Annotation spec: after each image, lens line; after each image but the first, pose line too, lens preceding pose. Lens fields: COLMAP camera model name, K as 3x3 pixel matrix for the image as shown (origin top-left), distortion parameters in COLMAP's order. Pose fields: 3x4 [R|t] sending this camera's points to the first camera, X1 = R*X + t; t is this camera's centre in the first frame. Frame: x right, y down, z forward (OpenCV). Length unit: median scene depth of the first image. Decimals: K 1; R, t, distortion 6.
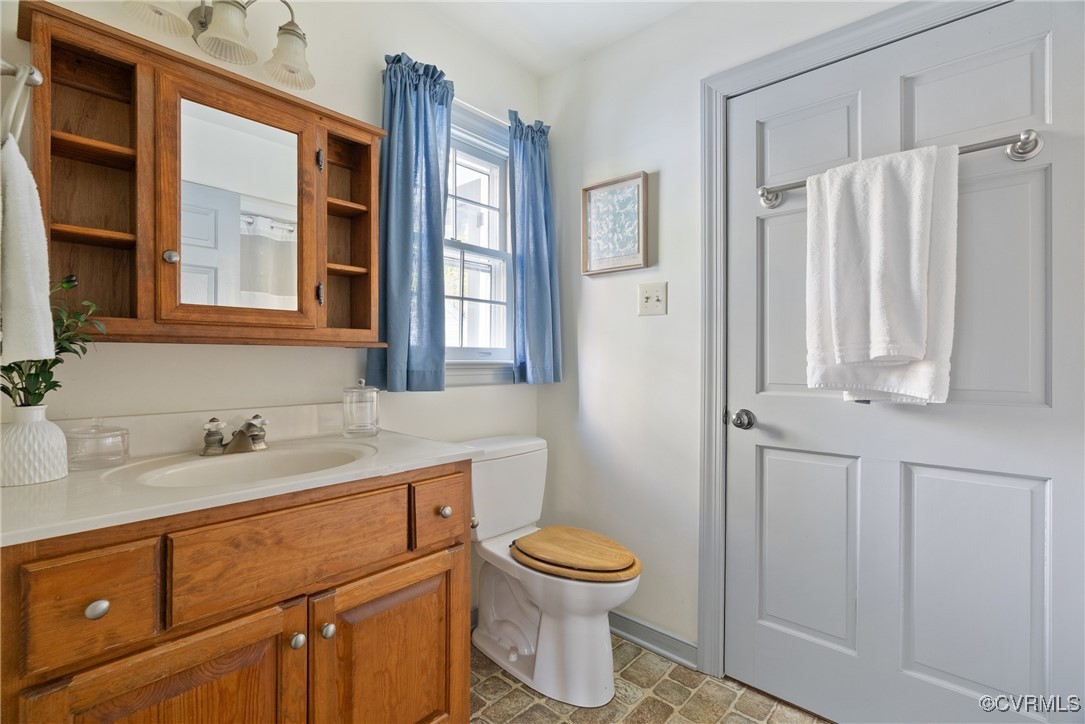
lens RADIAL K [[491.5, 0, 542.0], [0, 491.5, 359.9], [0, 0, 1]] dist [-0.008737, 0.003645]
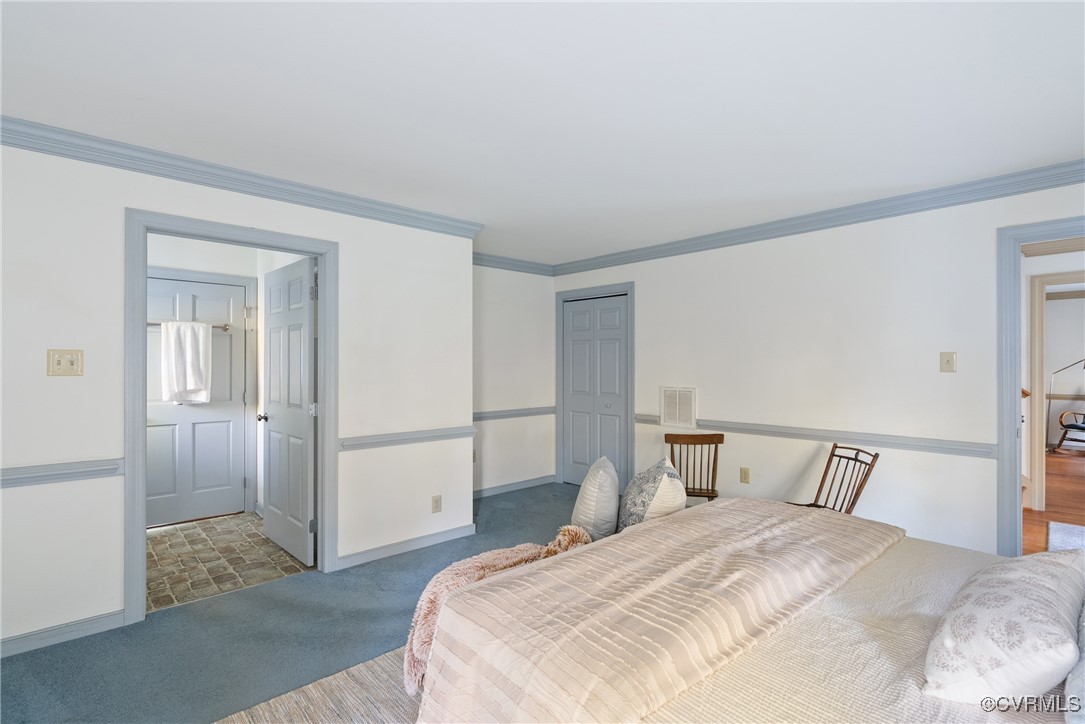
lens RADIAL K [[528.9, 0, 542.3], [0, 528.9, 361.8], [0, 0, 1]] dist [-0.001679, -0.000160]
pose [[0.091654, -0.004130, 0.995782, -2.421233], [-0.001414, 0.999990, 0.004278, -0.194542], [-0.995790, -0.001800, 0.091647, -1.514043]]
